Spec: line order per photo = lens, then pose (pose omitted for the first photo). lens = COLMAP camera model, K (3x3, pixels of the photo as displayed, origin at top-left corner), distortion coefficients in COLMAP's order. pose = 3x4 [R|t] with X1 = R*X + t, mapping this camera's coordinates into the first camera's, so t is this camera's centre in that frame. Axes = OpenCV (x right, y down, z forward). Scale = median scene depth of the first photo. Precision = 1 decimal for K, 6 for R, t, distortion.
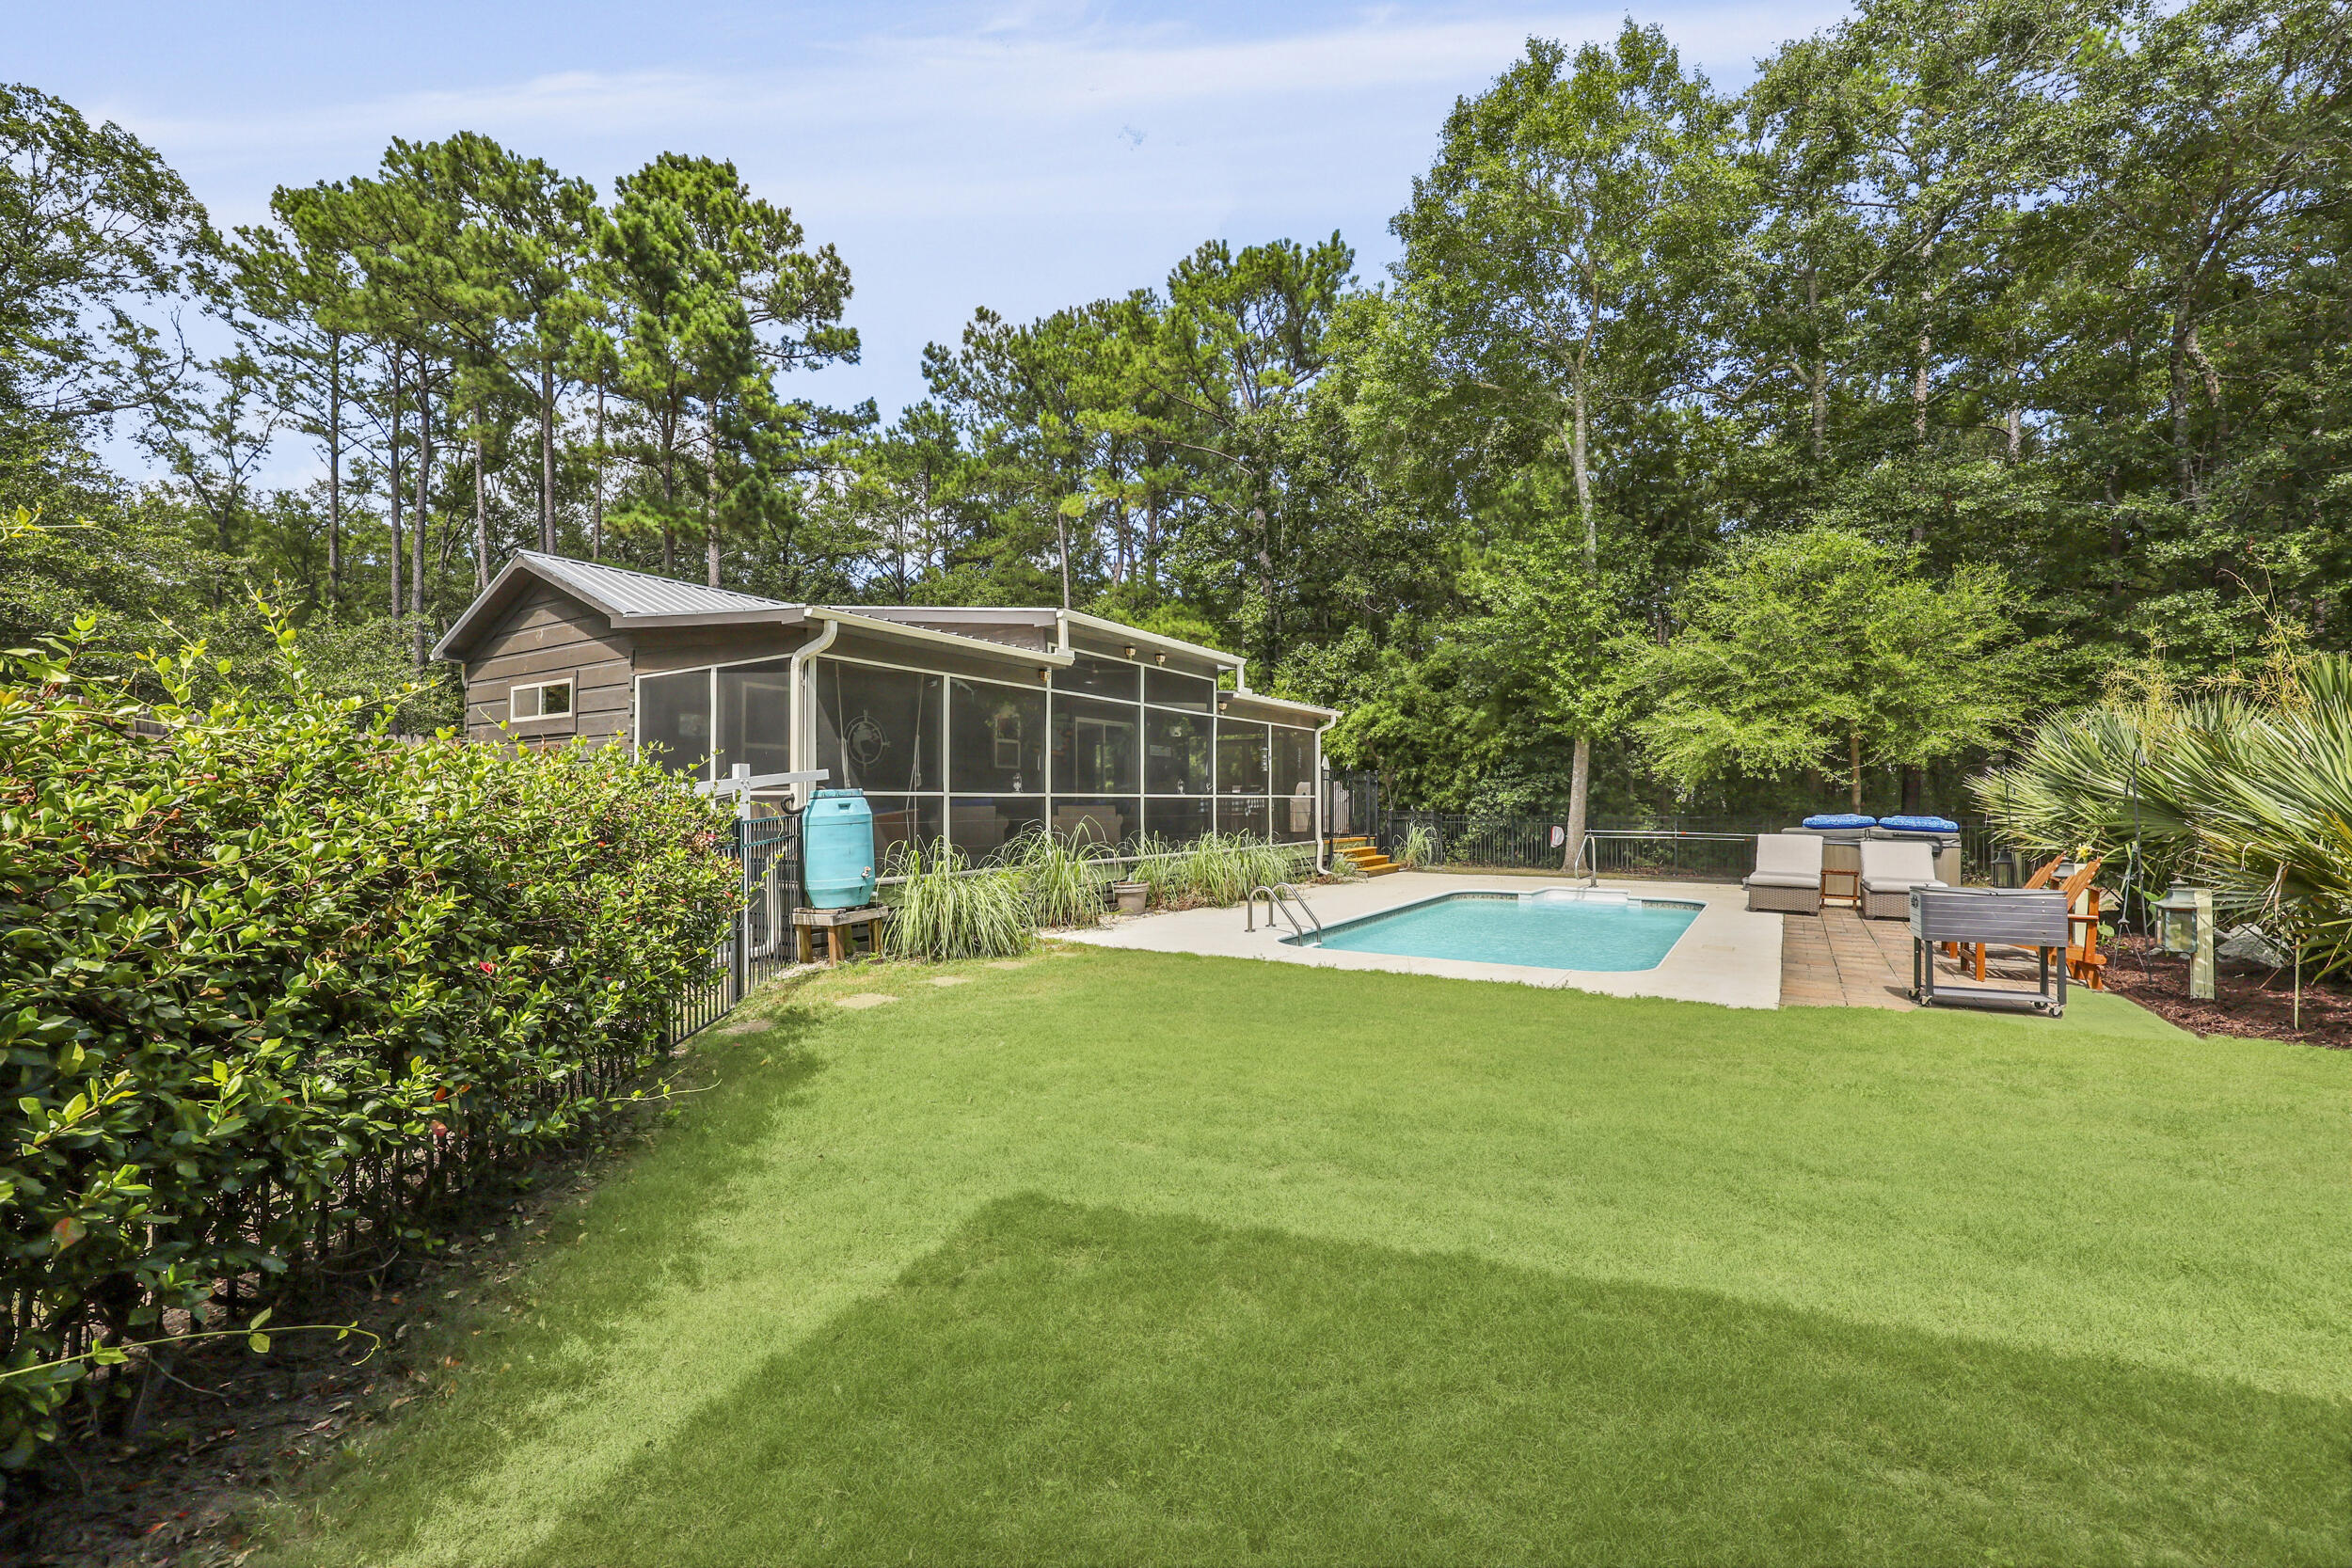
lens RADIAL K [[950.3, 0, 1170.6], [0, 950.3, 790.1], [0, 0, 1]] dist [0.000072, 0.000838]
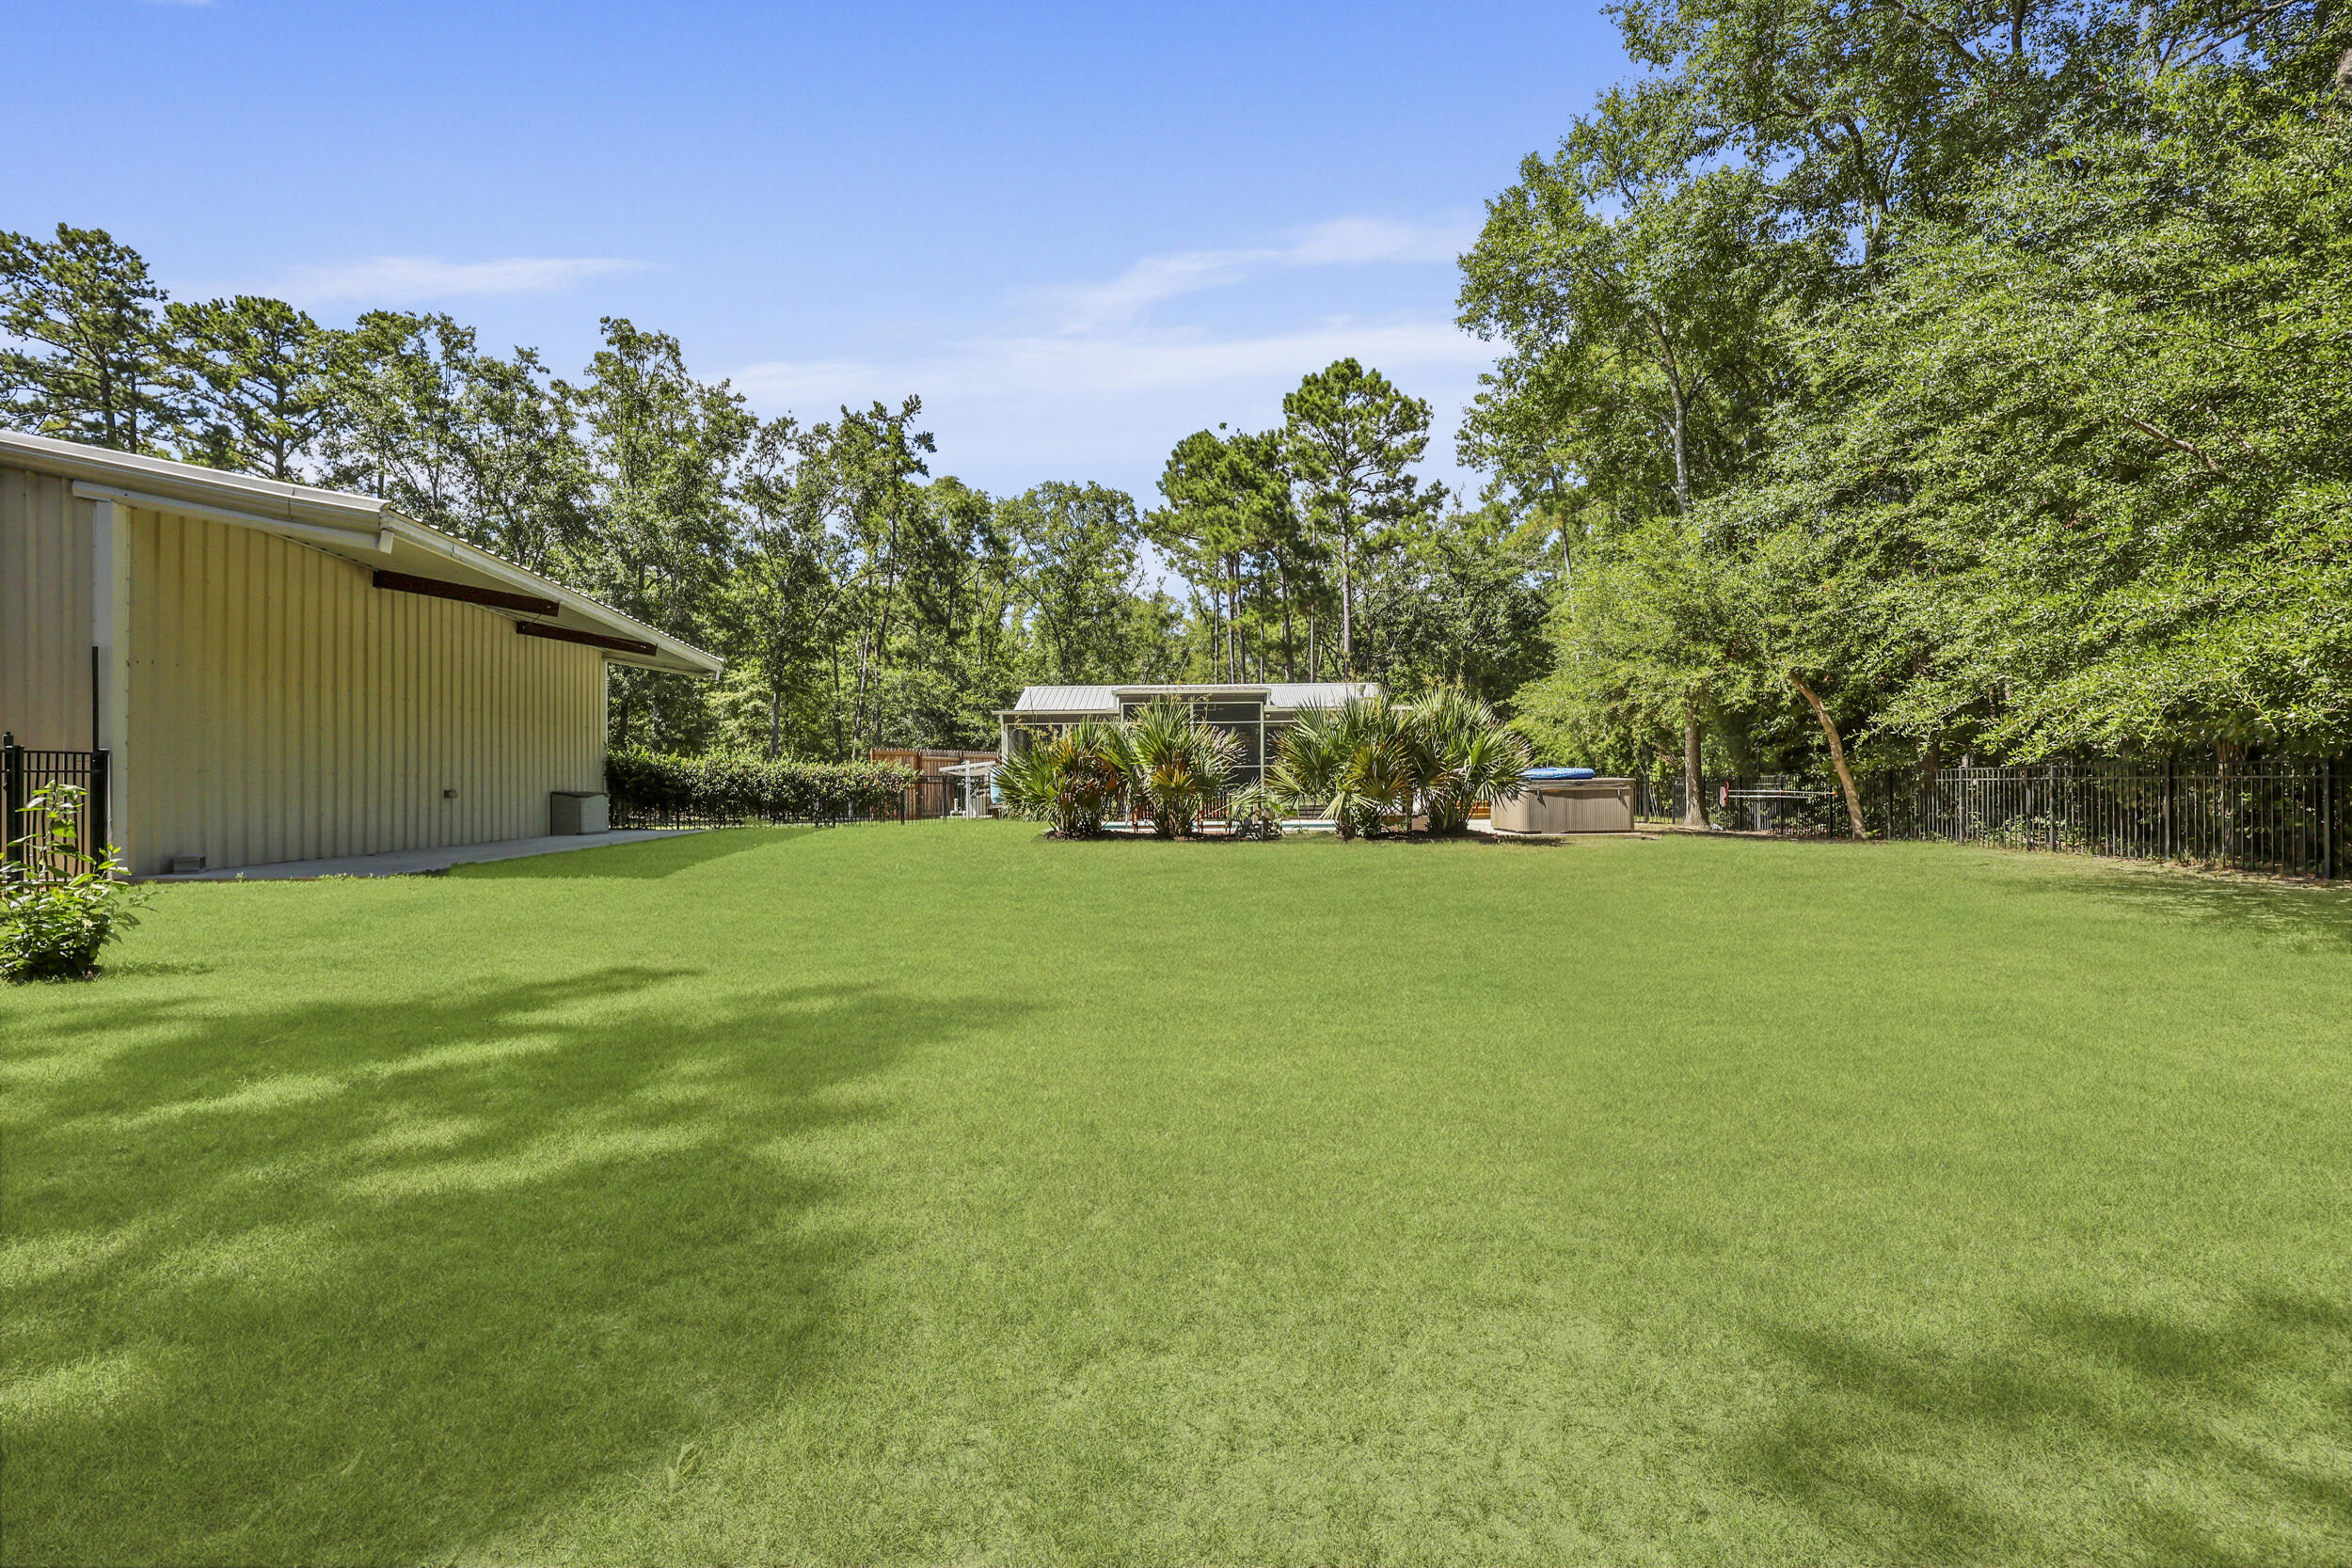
lens RADIAL K [[950.3, 0, 1168.4], [0, 950.3, 773.2], [0, 0, 1]] dist [0.000072, 0.000838]
pose [[0.517732, -0.016433, -0.855385, 1.095595], [0.017640, 0.999808, -0.008531, 0.023020], [0.855361, -0.010673, 0.517923, -0.070399]]
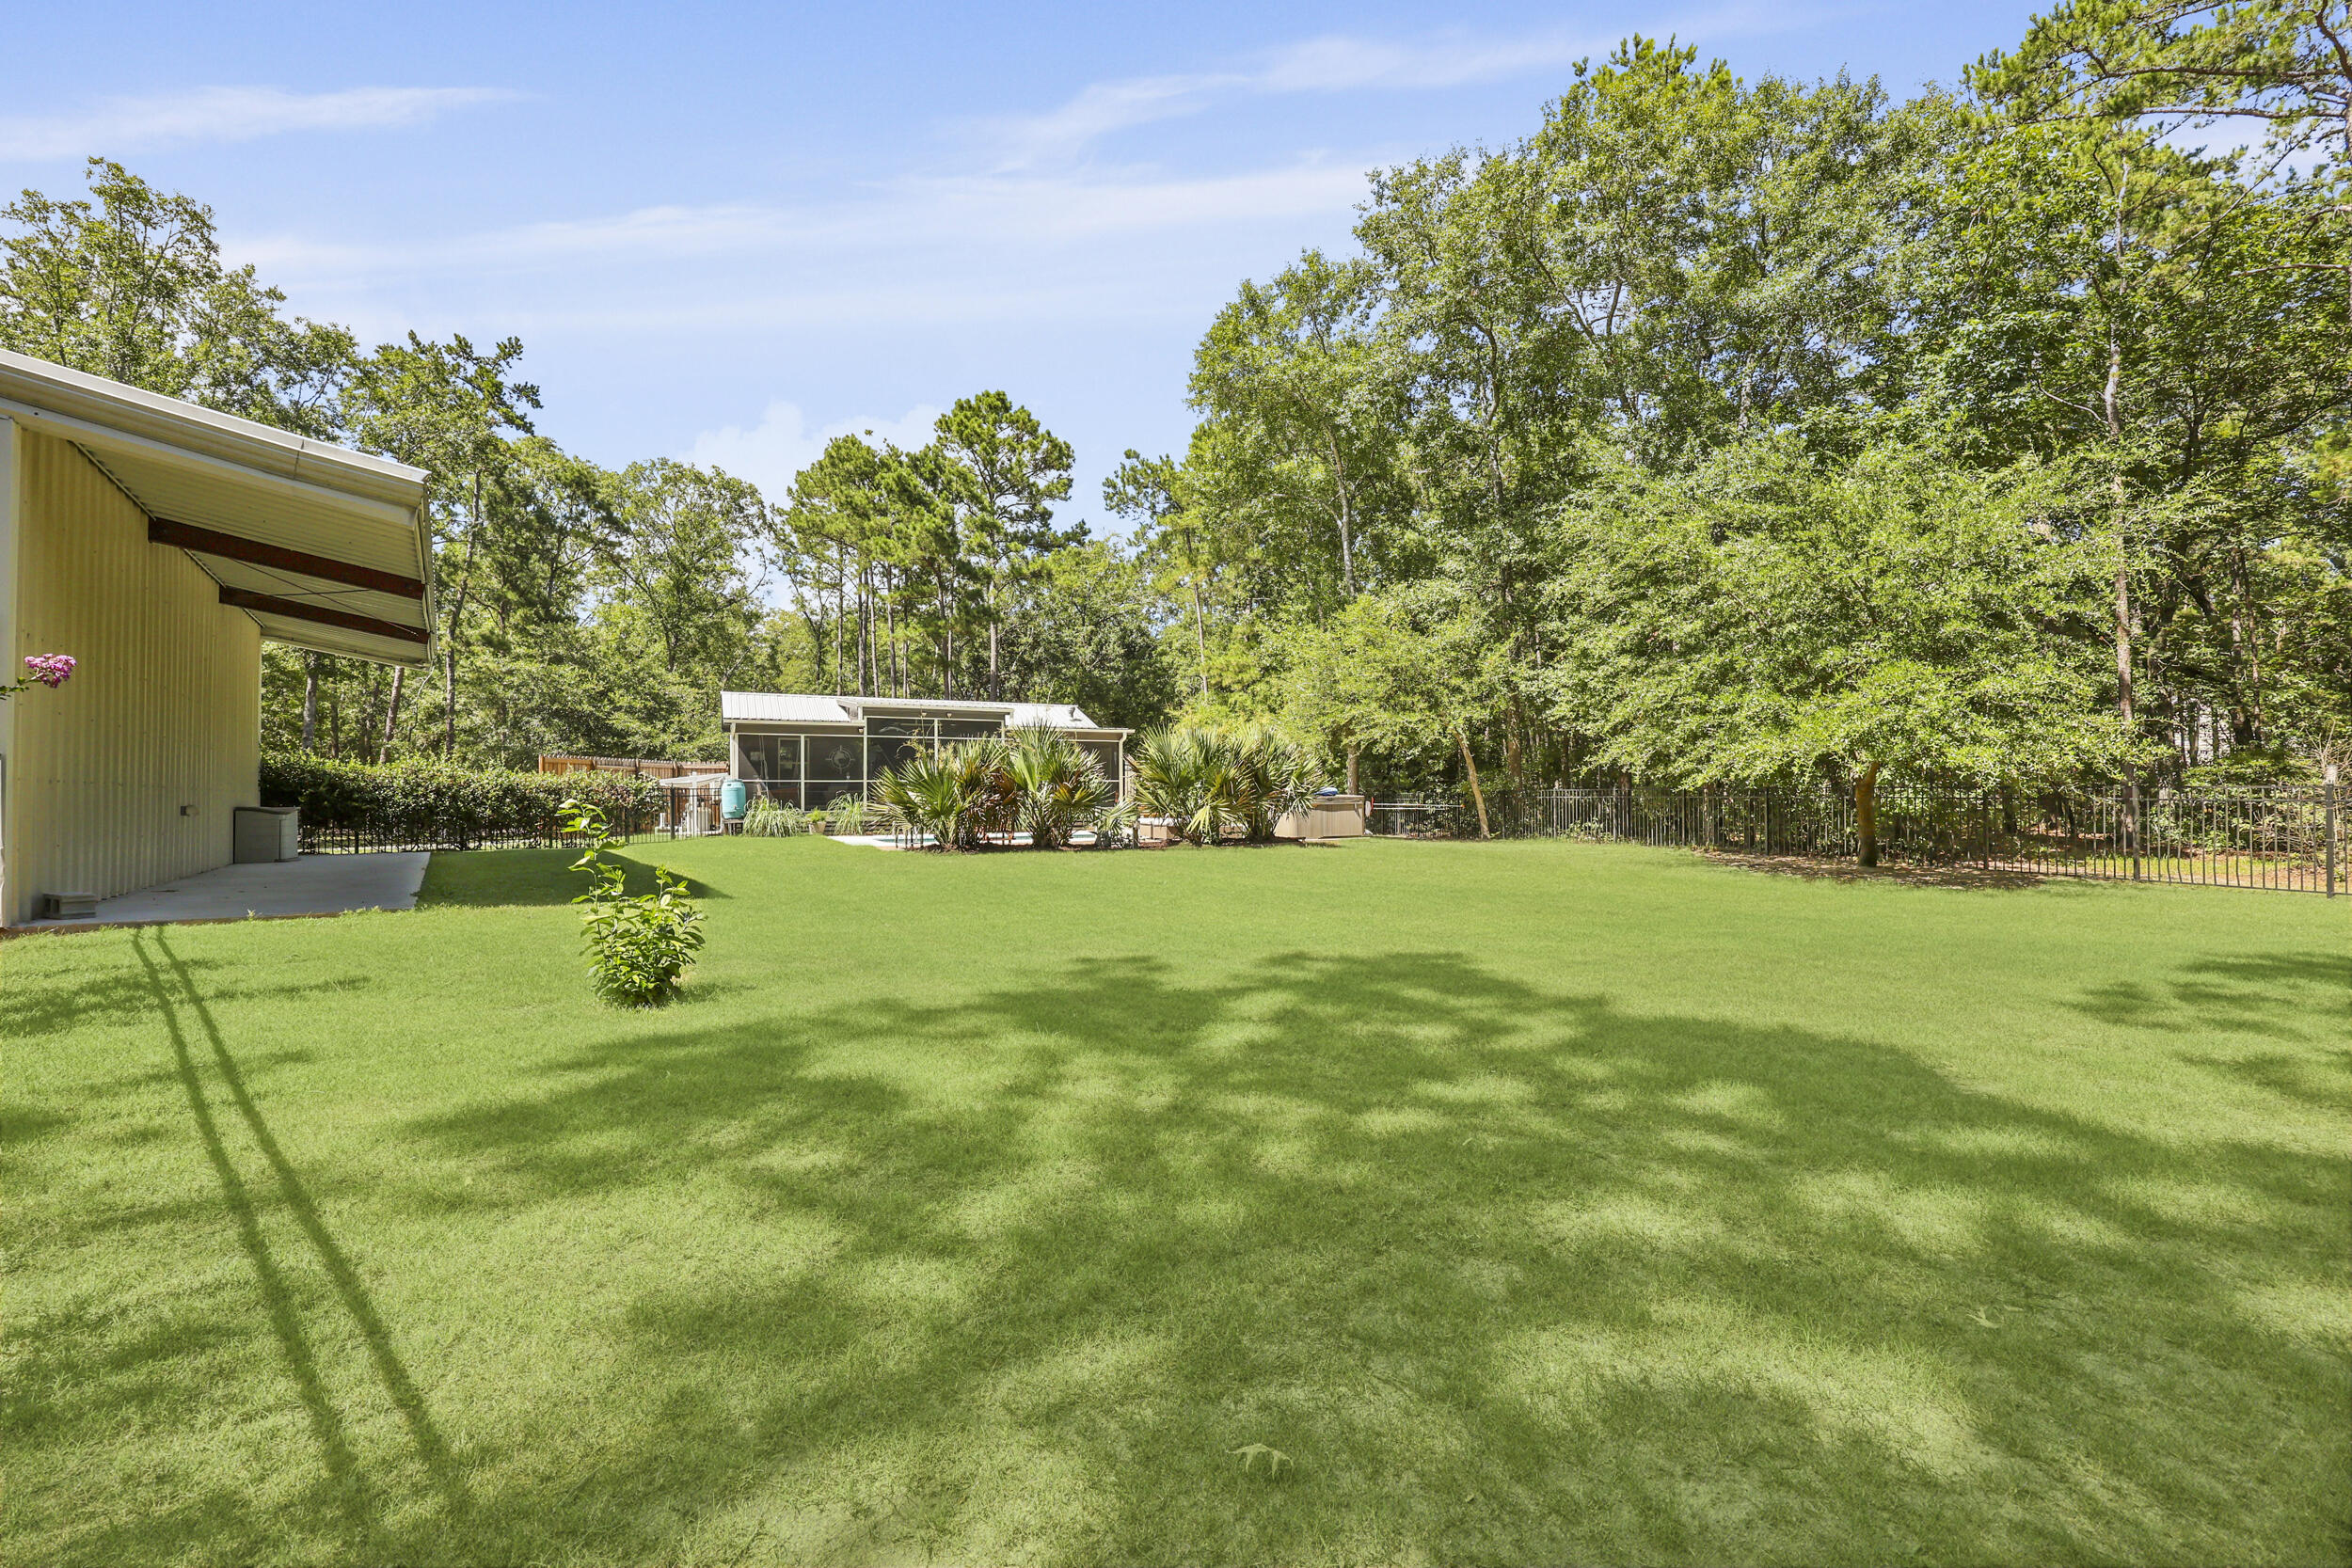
lens RADIAL K [[950.3, 0, 1160.6], [0, 950.3, 773.9], [0, 0, 1]] dist [0.000072, 0.000838]
pose [[0.848929, -0.016575, -0.528247, 0.969945], [0.011050, 0.999846, -0.013613, 0.015208], [0.528391, 0.005719, 0.848982, -0.337290]]
